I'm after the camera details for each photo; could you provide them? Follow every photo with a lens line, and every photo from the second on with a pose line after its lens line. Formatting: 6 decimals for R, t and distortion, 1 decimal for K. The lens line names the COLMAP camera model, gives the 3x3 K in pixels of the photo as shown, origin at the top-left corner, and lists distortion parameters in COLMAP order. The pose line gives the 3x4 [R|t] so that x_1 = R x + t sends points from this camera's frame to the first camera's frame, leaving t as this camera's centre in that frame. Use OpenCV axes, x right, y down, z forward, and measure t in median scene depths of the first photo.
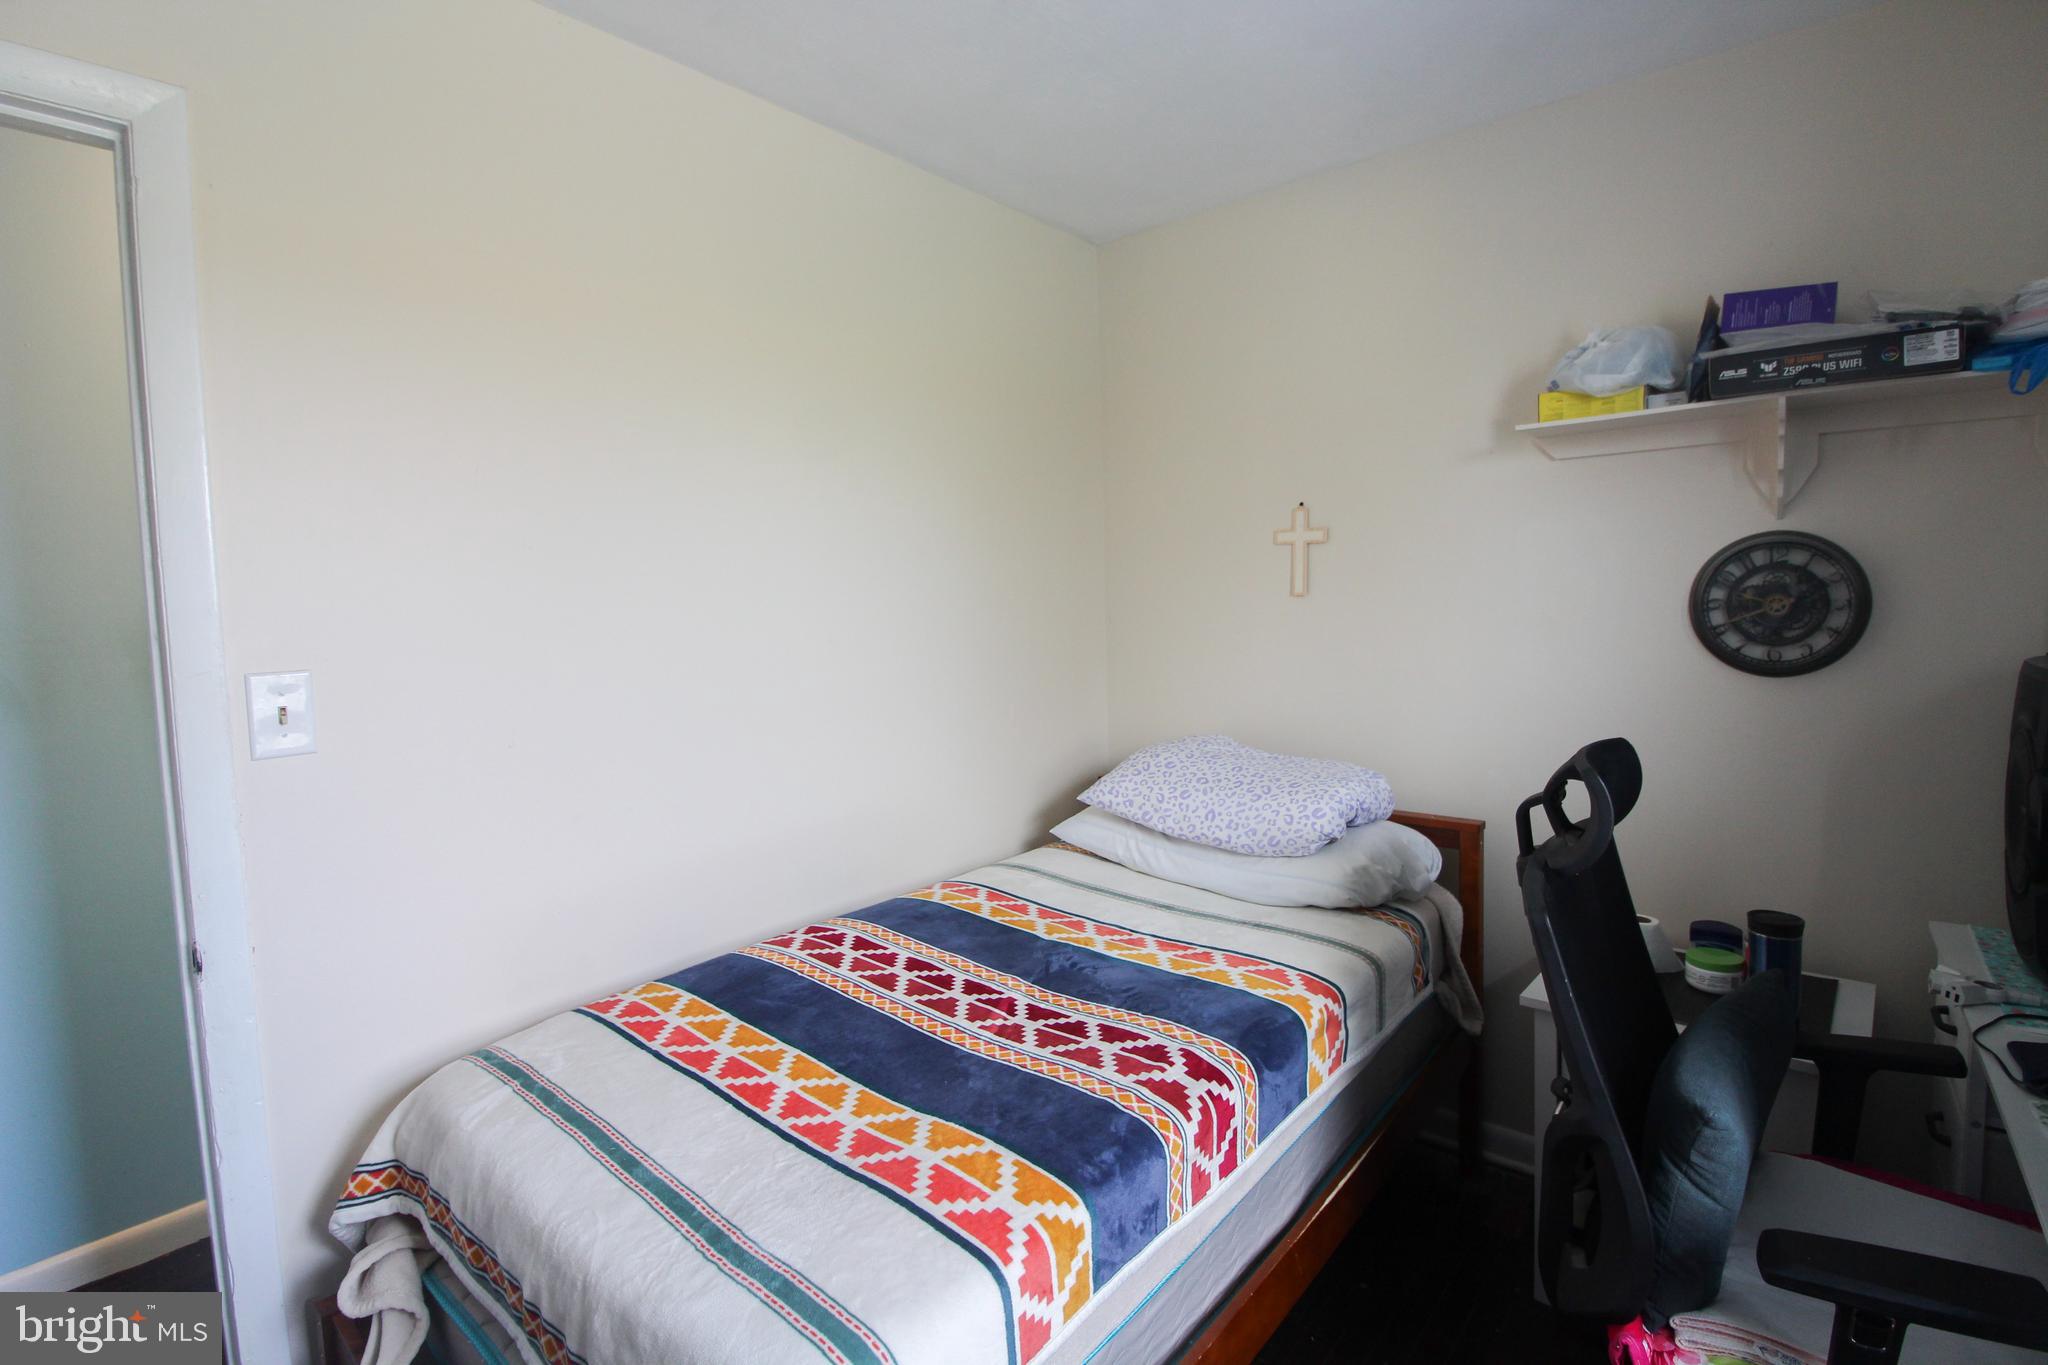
lens RADIAL K [[952.3, 0, 1029.2], [0, 952.3, 670.4], [0, 0, 1]] dist [-0.015342, -0.000634]
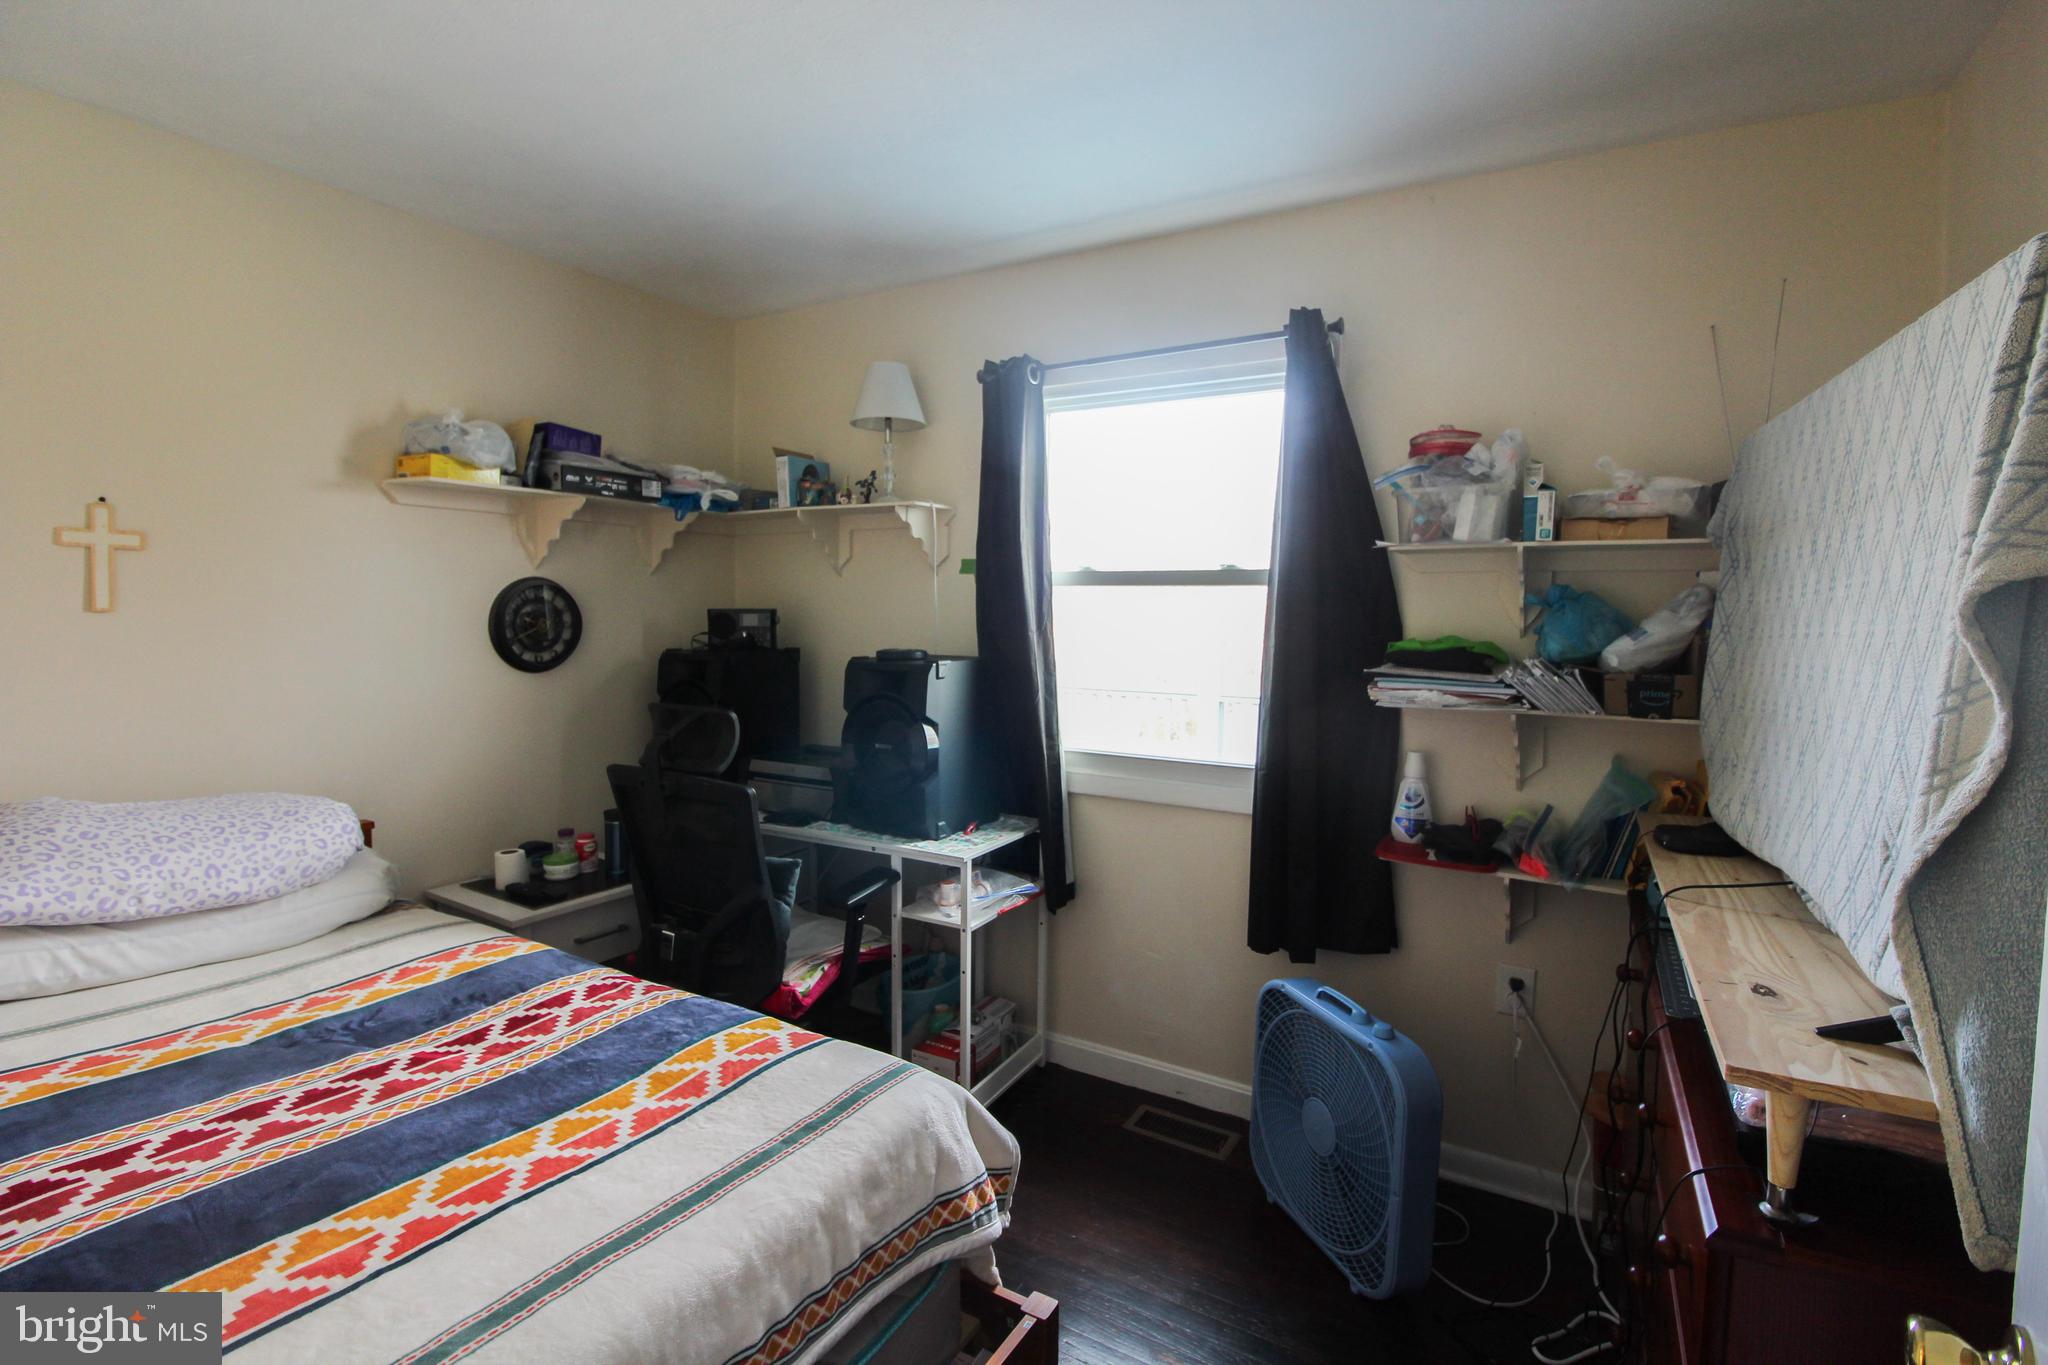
lens RADIAL K [[952.3, 0, 1026.4], [0, 952.3, 688.1], [0, 0, 1]] dist [-0.015342, -0.000634]
pose [[-0.175265, -0.053900, 0.983045, -0.904273], [0.071096, 0.995200, 0.067242, -0.015826], [-0.981951, 0.081676, -0.170592, 0.517011]]
